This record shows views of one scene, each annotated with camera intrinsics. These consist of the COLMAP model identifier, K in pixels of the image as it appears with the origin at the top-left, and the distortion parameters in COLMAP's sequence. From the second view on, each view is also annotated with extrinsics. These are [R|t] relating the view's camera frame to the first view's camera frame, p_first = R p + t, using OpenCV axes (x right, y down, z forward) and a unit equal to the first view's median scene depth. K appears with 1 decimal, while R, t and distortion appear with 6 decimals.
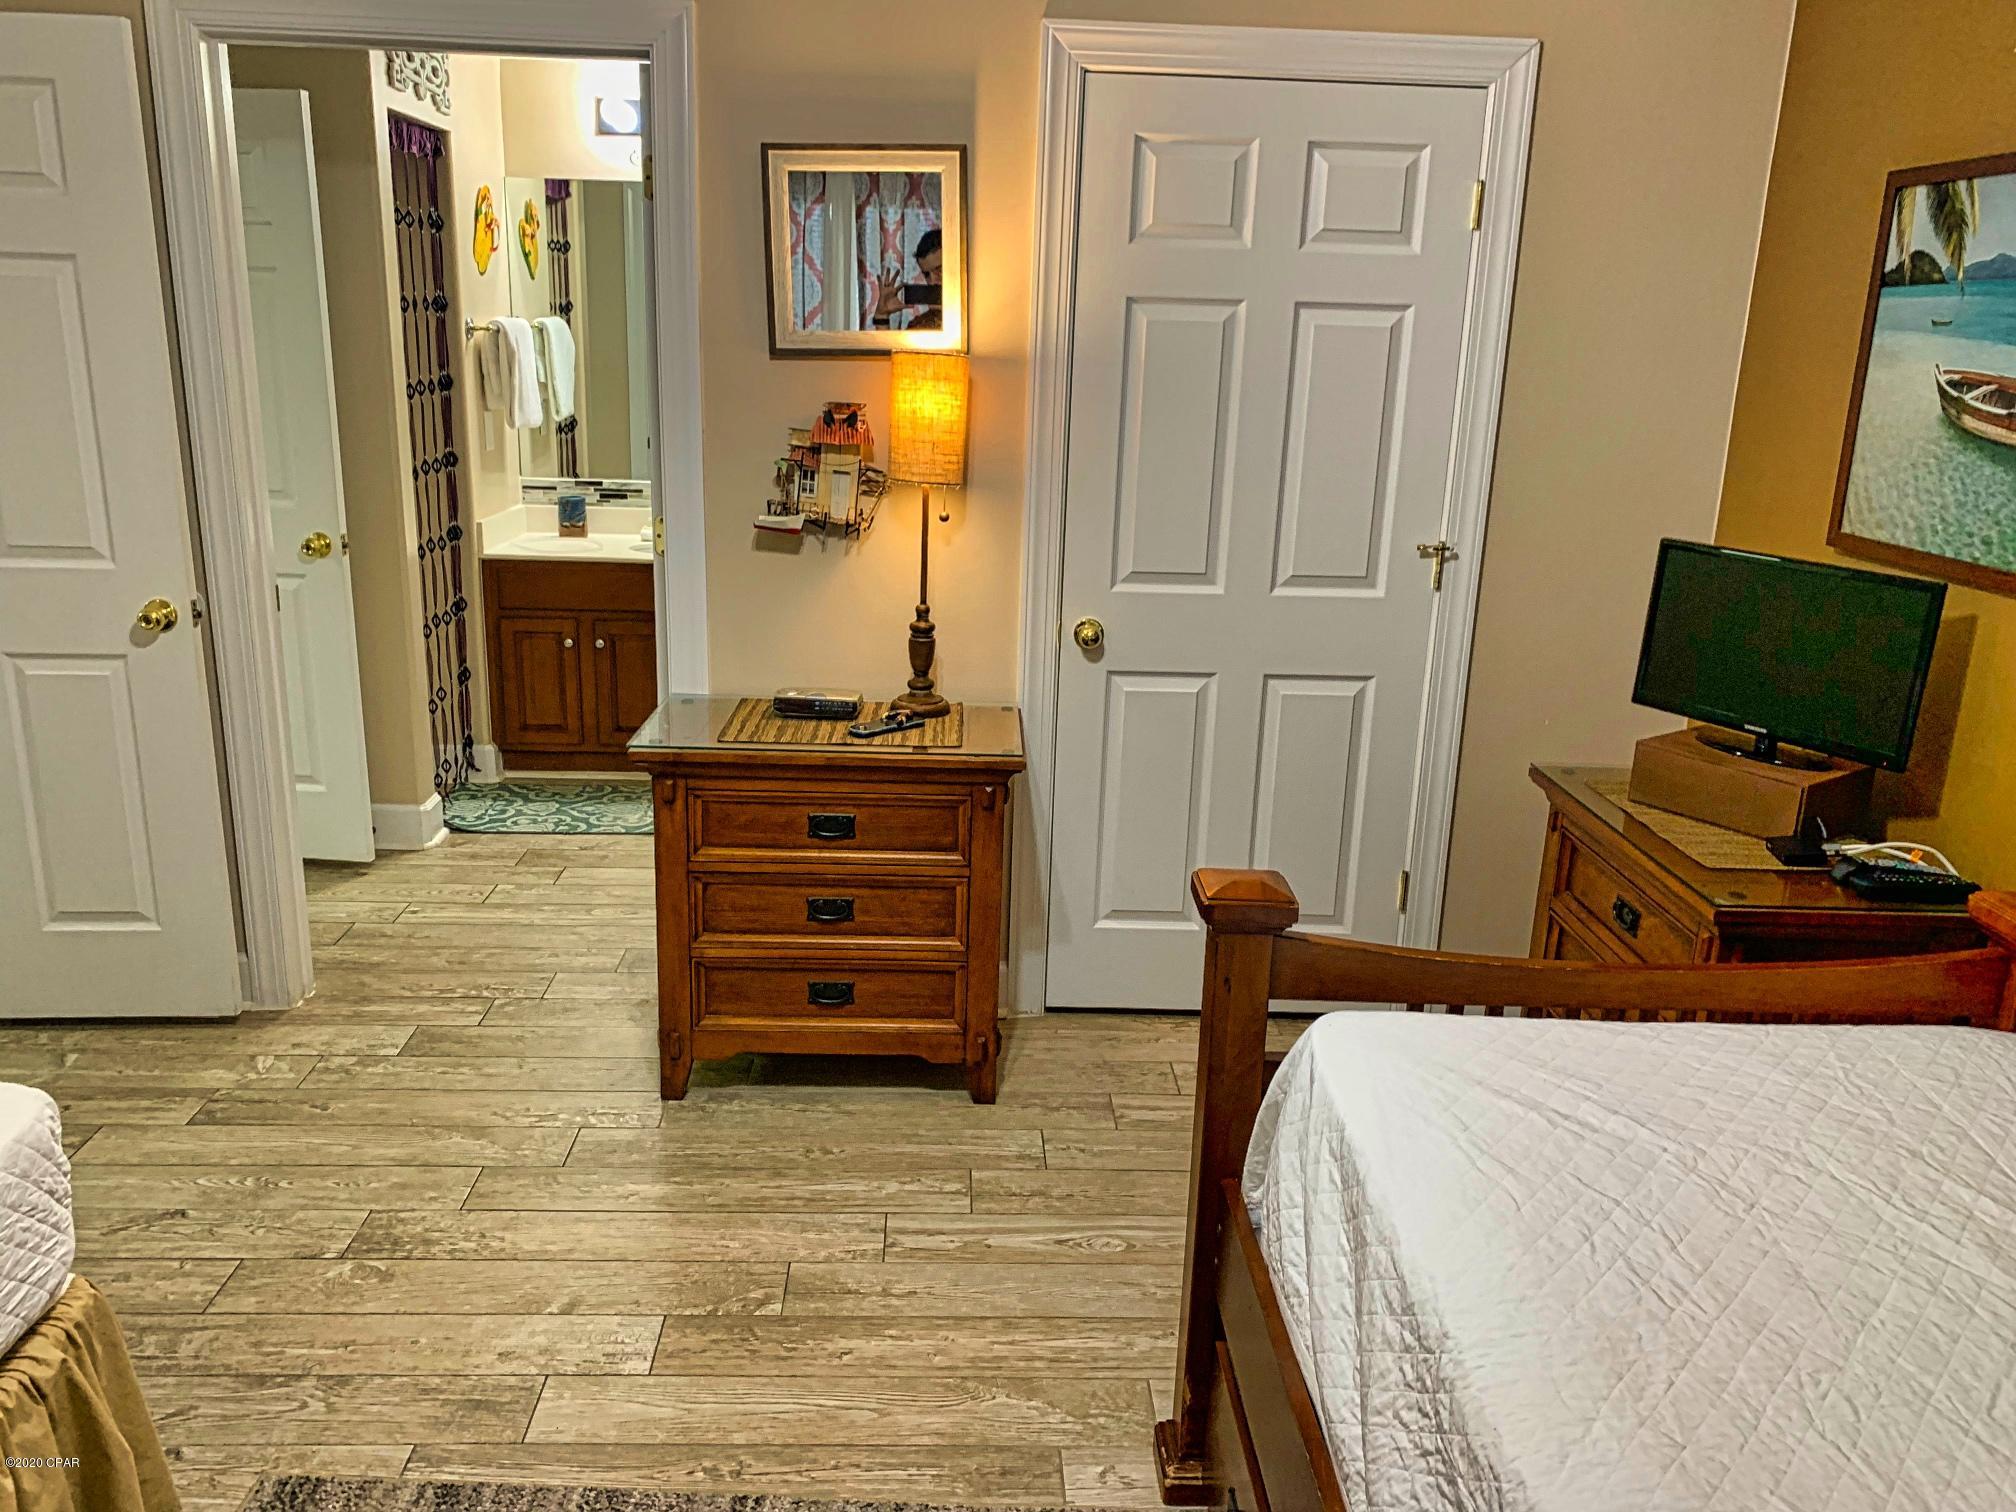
lens RADIAL K [[1543.5, 0, 1012.4], [0, 1543.5, 754.5], [0, 0, 1]] dist [0.071075, -0.089395]
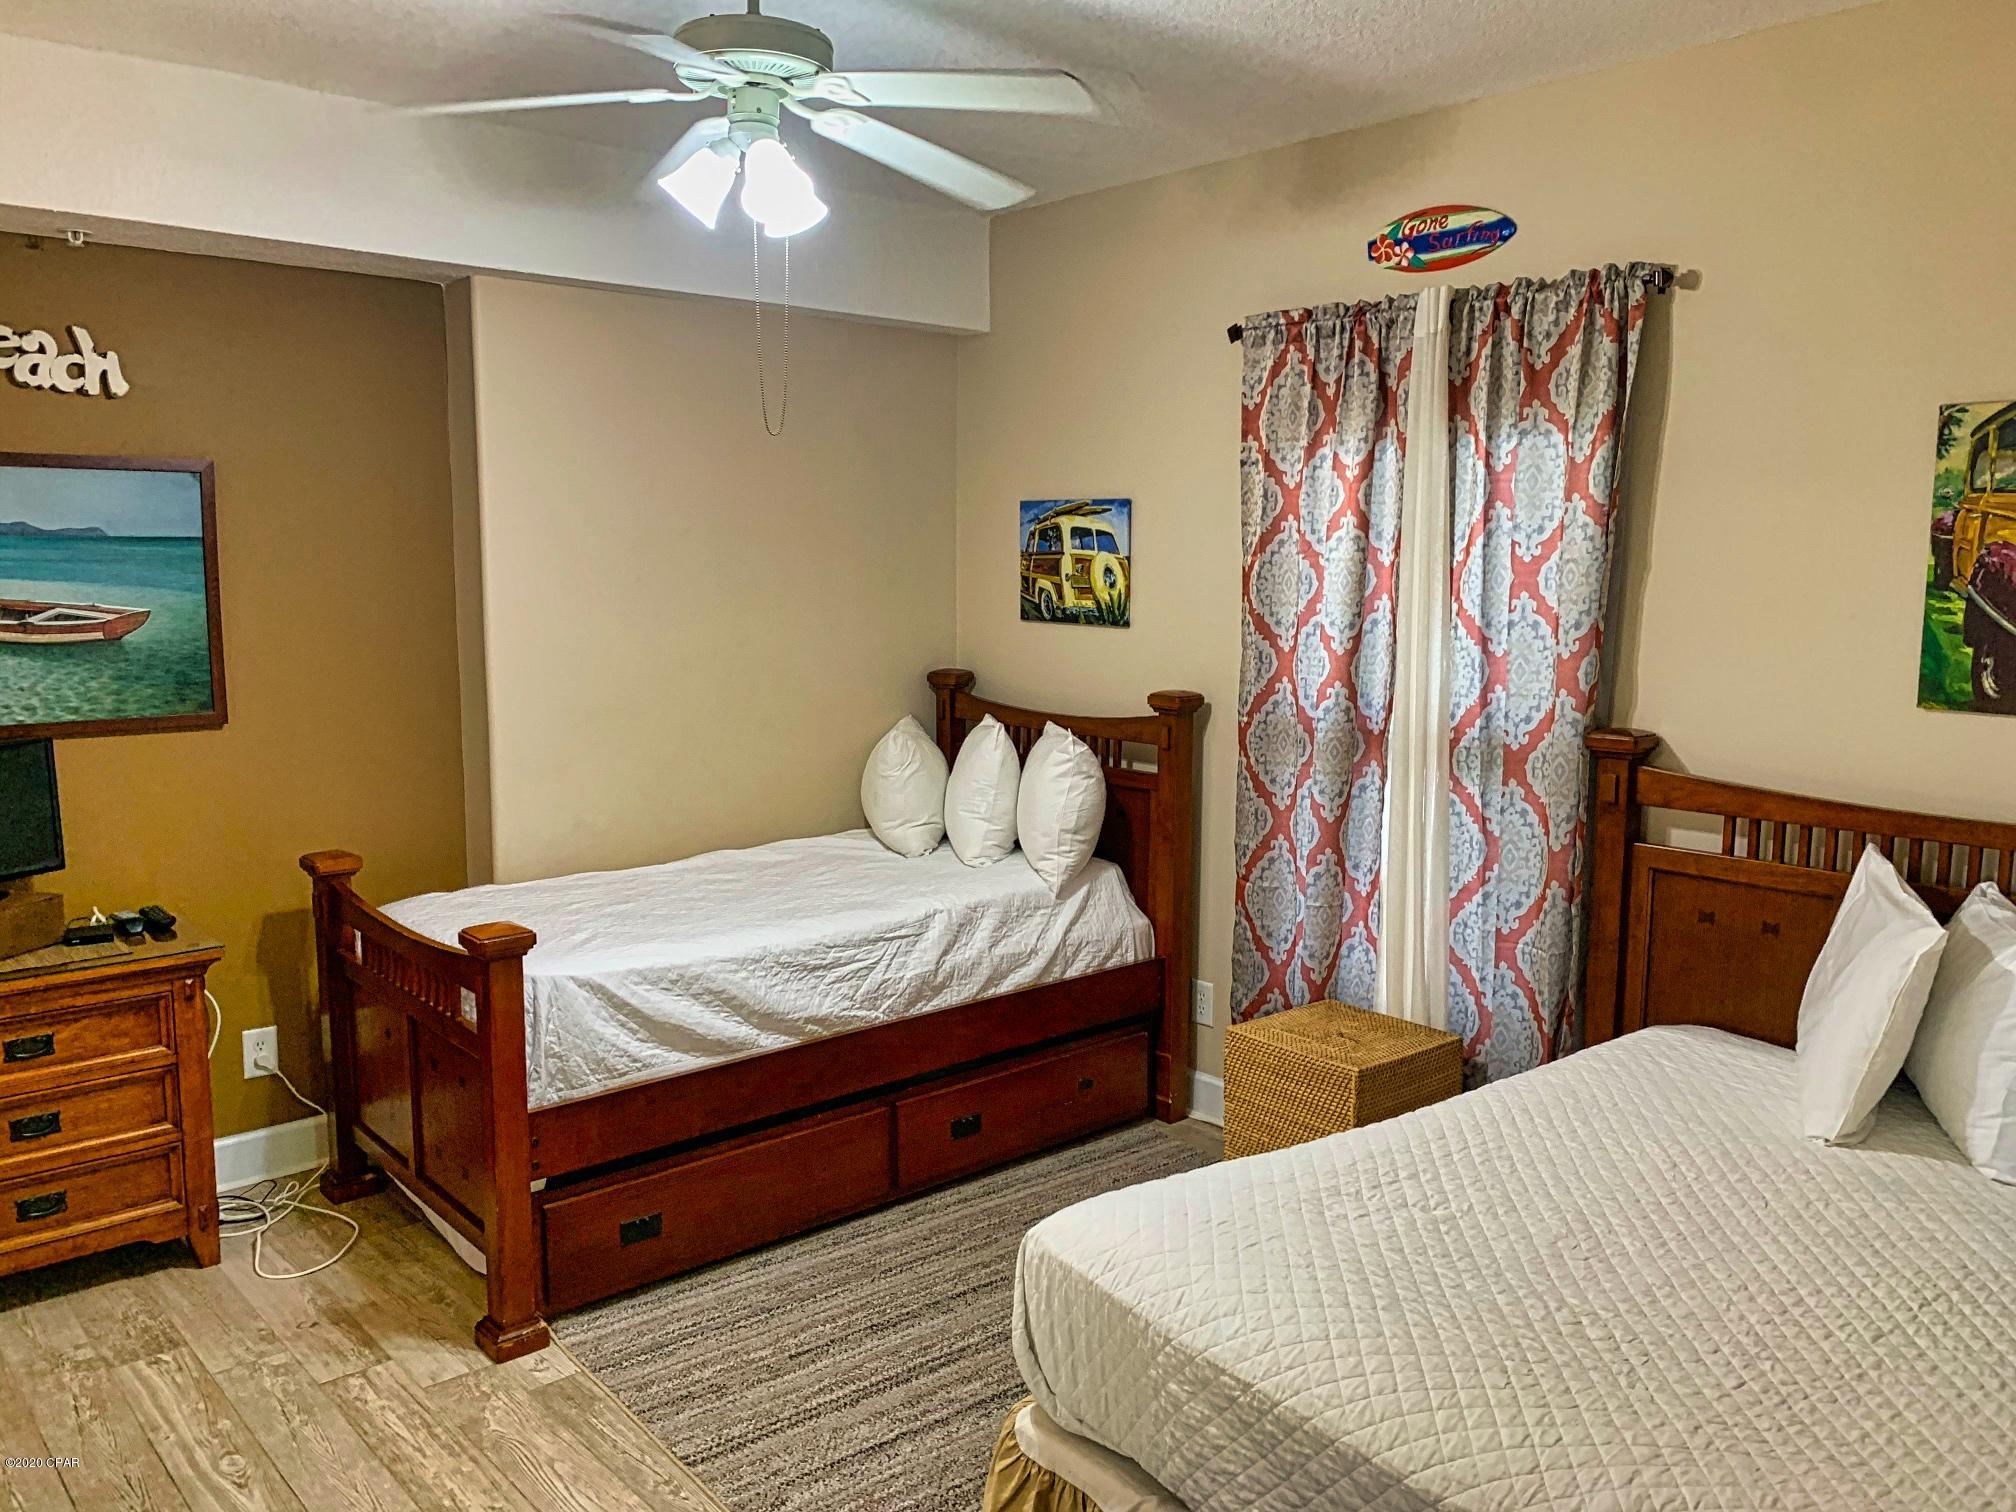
lens RADIAL K [[1543.5, 0, 1004.6], [0, 1543.5, 750.6], [0, 0, 1]] dist [0.071075, -0.089395]
pose [[-0.630453, -0.136542, 0.764124, -1.100947], [0.178647, 0.932458, 0.314018, -0.400129], [-0.755390, 0.334482, -0.563478, 1.155192]]
